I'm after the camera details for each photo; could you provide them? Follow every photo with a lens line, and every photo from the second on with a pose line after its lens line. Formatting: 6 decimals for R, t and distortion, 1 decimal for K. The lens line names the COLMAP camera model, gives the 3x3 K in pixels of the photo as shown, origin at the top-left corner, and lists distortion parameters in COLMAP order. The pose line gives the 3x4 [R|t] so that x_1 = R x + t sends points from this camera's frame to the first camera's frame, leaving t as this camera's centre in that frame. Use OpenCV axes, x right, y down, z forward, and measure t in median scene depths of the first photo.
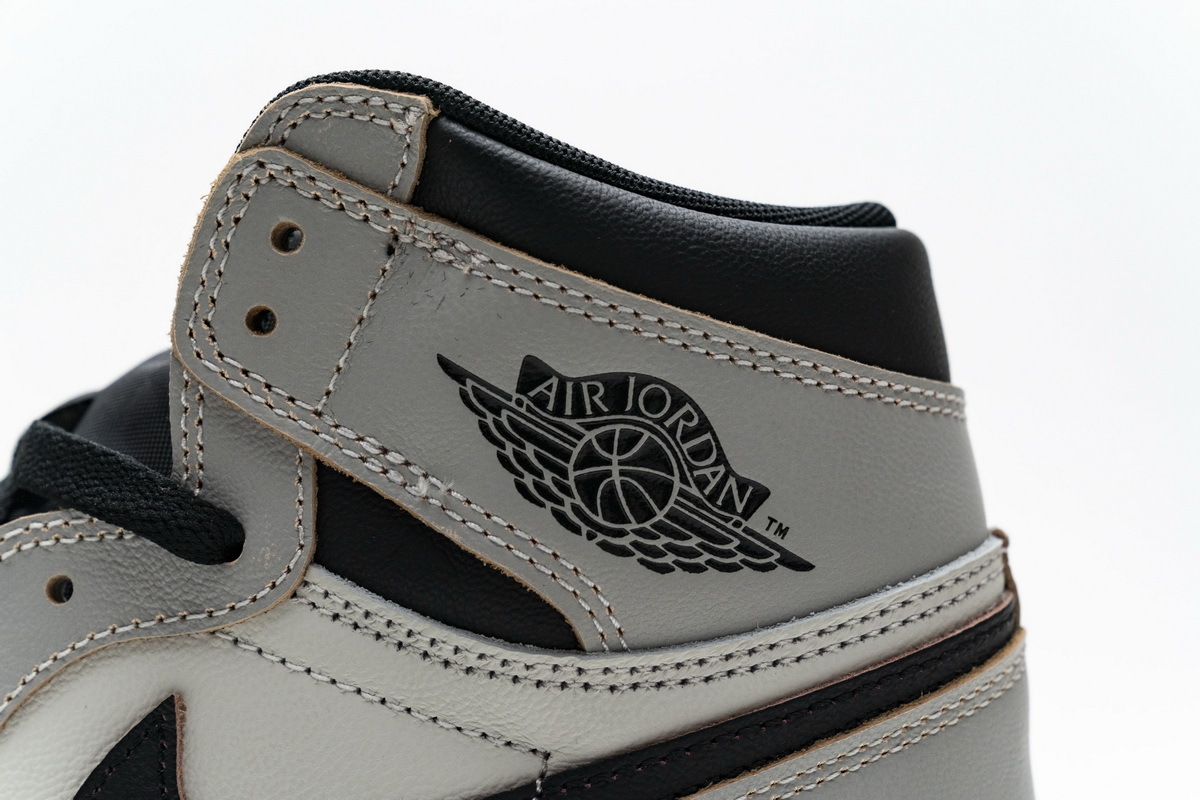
lens RADIAL K [[2106.5, 0, 600.0], [0, 2106.5, 400.0], [0, 0, 1]] dist [-0.120323, 0.018347]
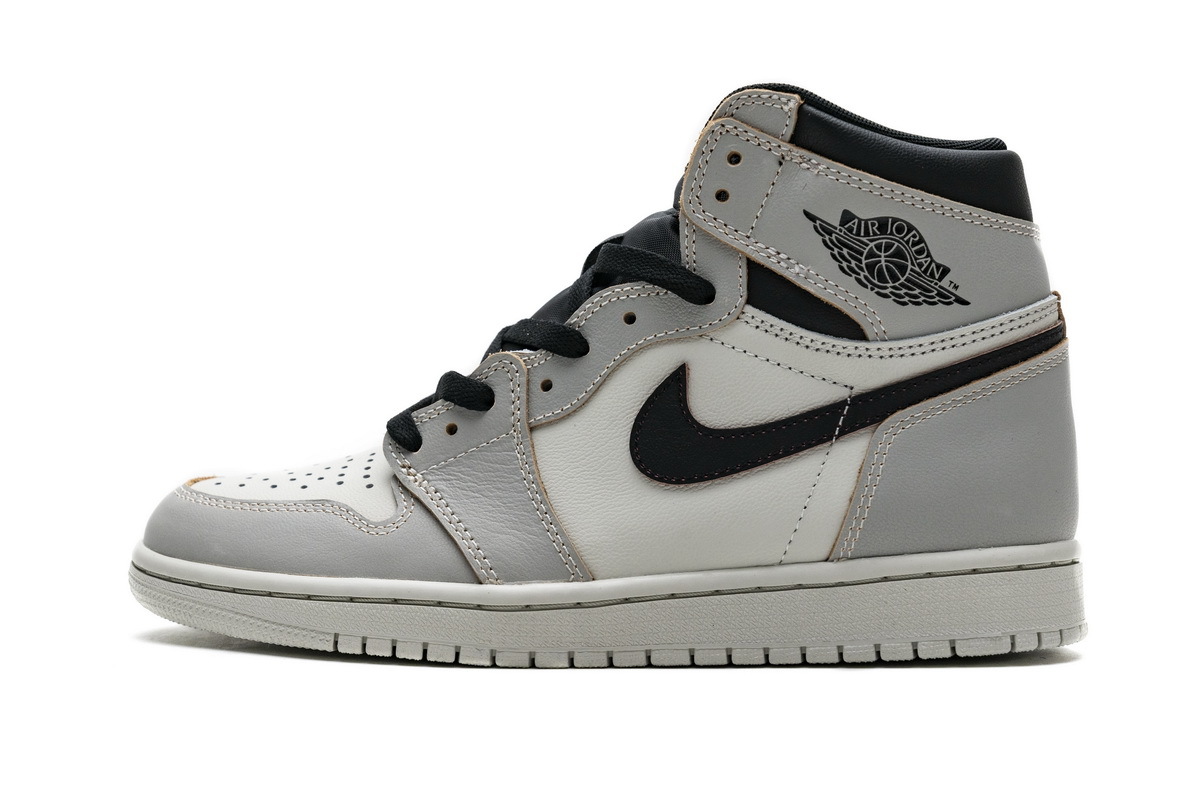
lens RADIAL K [[2402.4, 0, 600.0], [0, 2402.4, 400.0], [0, 0, 1]] dist [0.040748, 0.099682]
pose [[0.999795, -0.009729, -0.017750, -0.250240], [0.010509, 0.998957, 0.044437, 0.065241], [0.017300, -0.044614, 0.998854, -1.583414]]
